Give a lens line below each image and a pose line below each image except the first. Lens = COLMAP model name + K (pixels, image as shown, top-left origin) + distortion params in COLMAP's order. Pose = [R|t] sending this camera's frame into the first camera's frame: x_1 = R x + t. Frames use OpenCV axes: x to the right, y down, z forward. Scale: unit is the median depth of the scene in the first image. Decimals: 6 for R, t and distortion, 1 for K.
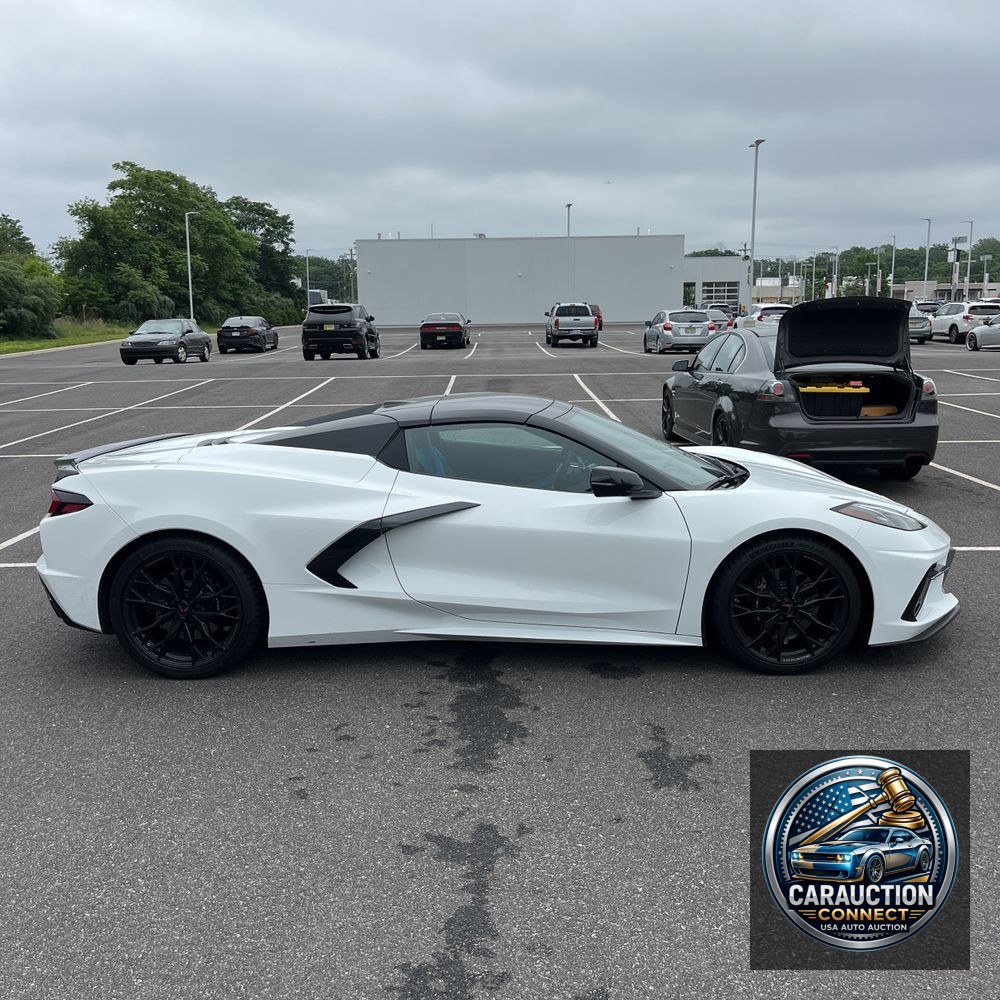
lens RADIAL K [[998.9, 0, 495.6], [0, 998.9, 494.7], [0, 0, 1]] dist [0.032050, -0.017906]
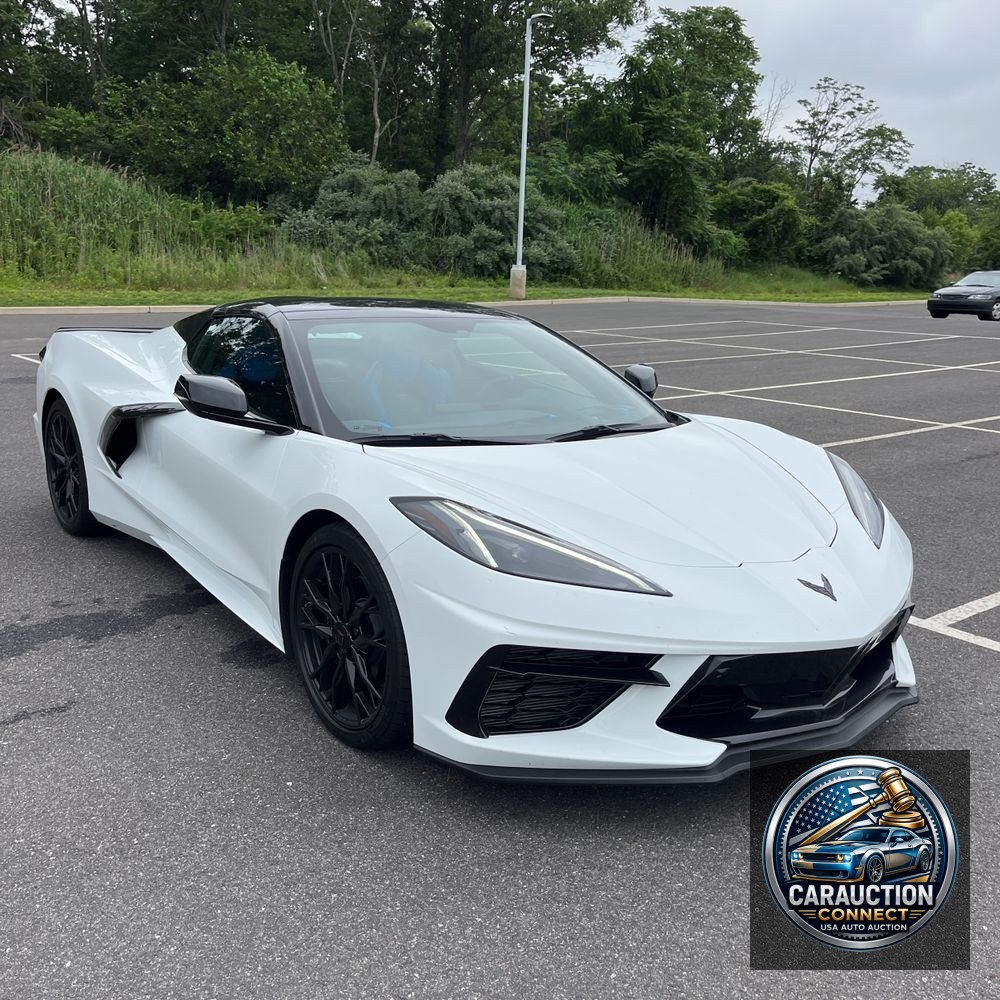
lens RADIAL K [[1009.7, 0, 494.3], [0, 1009.7, 499.6], [0, 0, 1]] dist [0.021818, 0.000882]
pose [[0.634773, 0.209587, -0.743731, 0.079980], [-0.177886, 0.976296, 0.123299, -0.006768], [0.751944, 0.054033, 0.657009, 0.064010]]
